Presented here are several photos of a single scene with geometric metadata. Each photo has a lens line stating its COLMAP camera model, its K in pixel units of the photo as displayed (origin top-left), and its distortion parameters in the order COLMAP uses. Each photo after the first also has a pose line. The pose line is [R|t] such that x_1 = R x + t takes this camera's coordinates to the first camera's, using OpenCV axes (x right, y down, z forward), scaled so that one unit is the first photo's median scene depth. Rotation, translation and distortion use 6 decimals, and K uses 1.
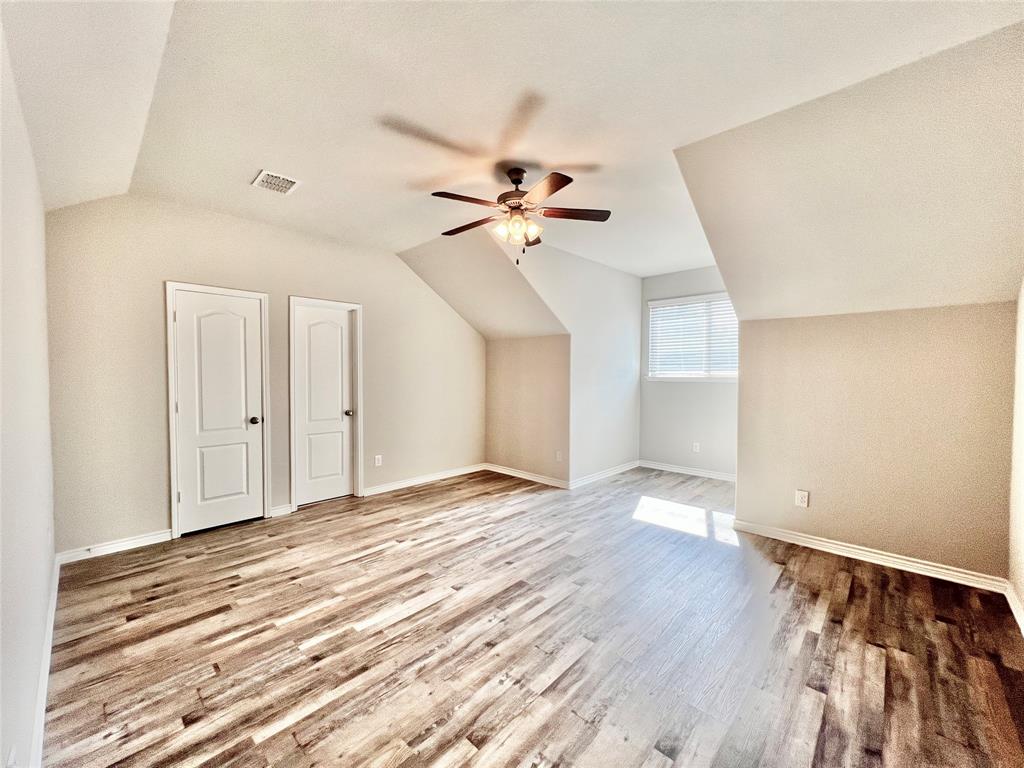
lens RADIAL K [[425.5, 0, 515.2], [0, 425.5, 380.9], [0, 0, 1]] dist [-0.004619, 0.001254]
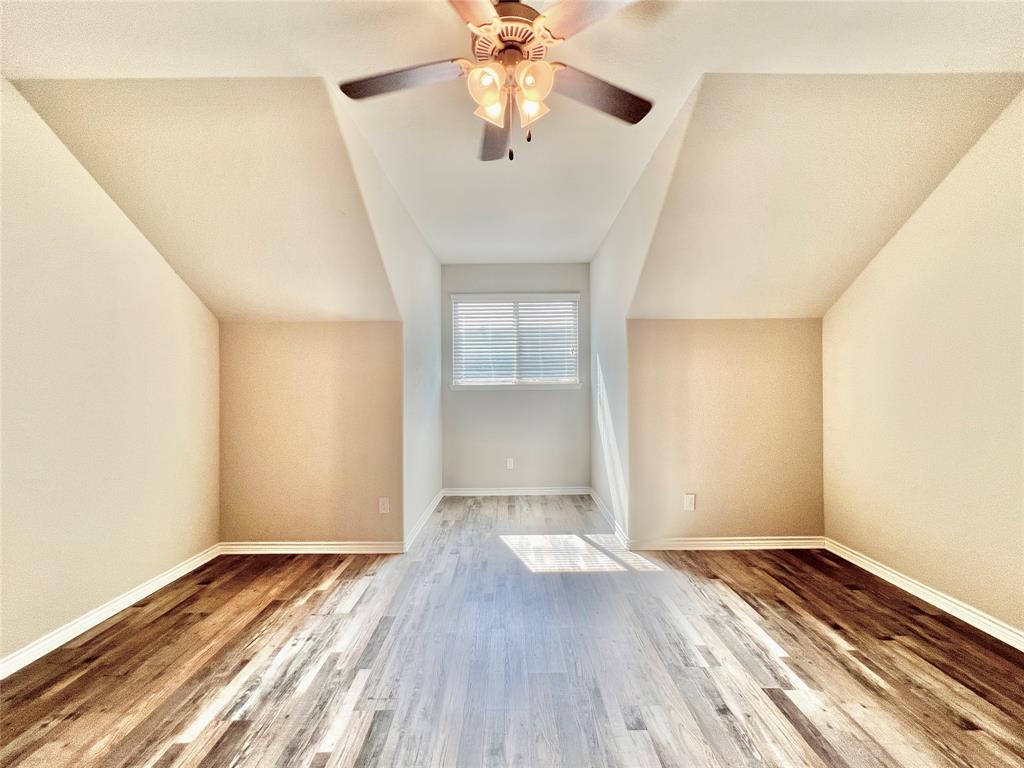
lens RADIAL K [[425.5, 0, 510.1], [0, 425.5, 387.3], [0, 0, 1]] dist [-0.004619, 0.001254]
pose [[0.713638, -0.011807, 0.700415, -0.278709], [0.023623, 0.999695, -0.007217, 0.002242], [-0.700116, 0.021696, 0.713699, 0.496383]]
